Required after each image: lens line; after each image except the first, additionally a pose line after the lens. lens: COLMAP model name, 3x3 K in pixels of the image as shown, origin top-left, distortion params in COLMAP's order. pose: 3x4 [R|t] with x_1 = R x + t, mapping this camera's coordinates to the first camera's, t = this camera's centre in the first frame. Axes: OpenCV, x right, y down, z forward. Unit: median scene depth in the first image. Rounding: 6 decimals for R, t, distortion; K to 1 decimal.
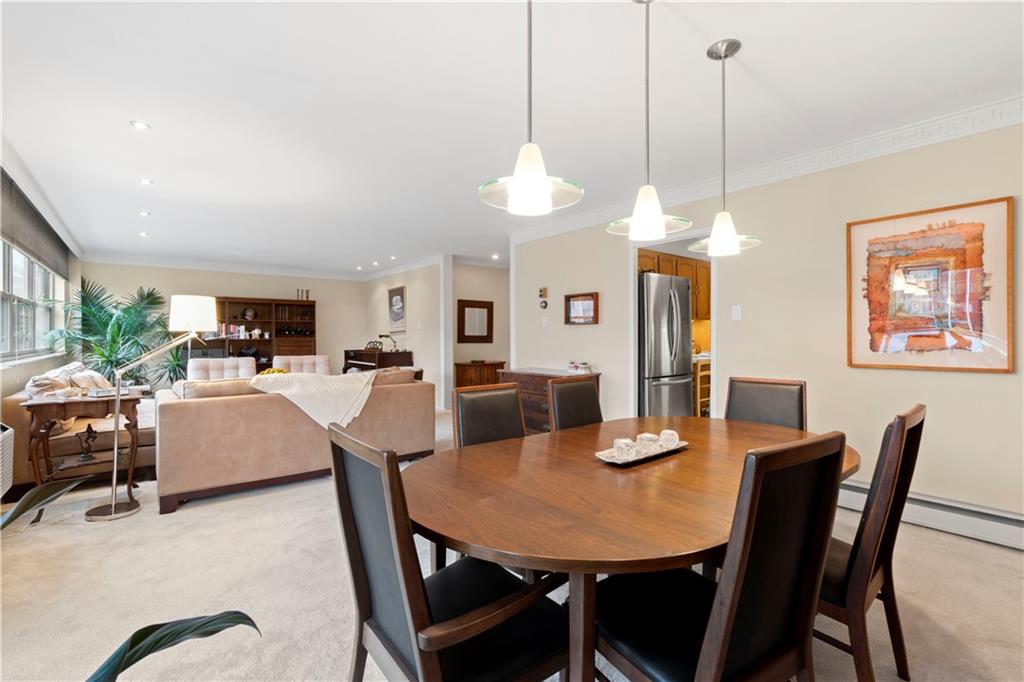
lens RADIAL K [[462.5, 0, 512.2], [0, 462.5, 338.3], [0, 0, 1]] dist [0.003496, 0.000588]
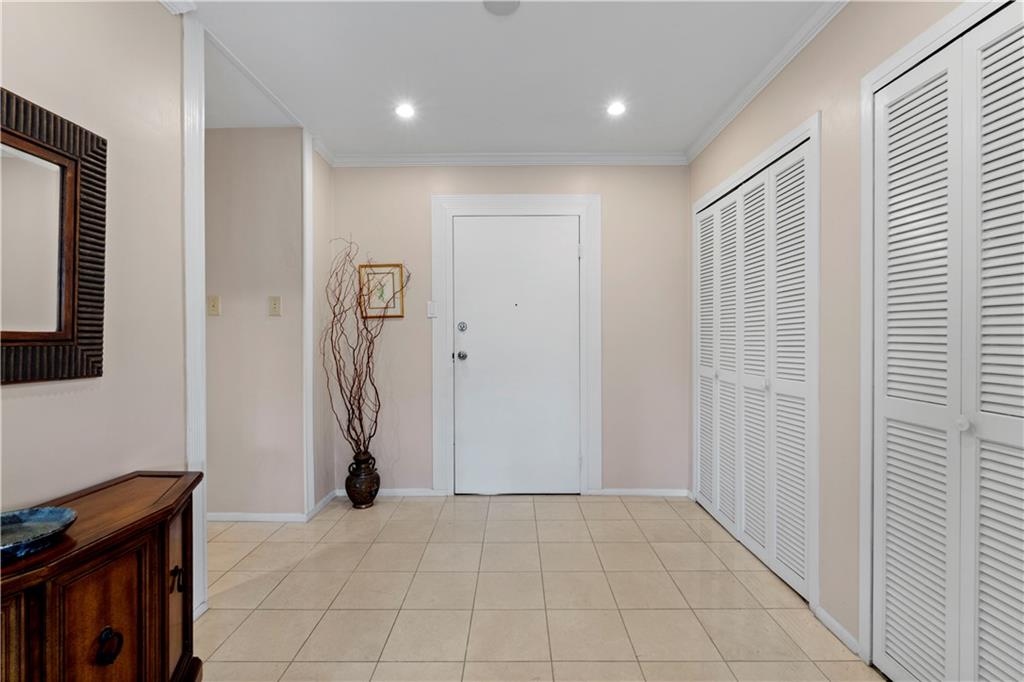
lens RADIAL K [[462.5, 0, 511.6], [0, 462.5, 339.5], [0, 0, 1]] dist [0.003496, 0.000588]
pose [[0.625293, 0.002298, 0.780387, -0.081540], [0.001746, 0.999989, -0.004344, -0.002716], [-0.780388, 0.004079, 0.625282, 0.781472]]
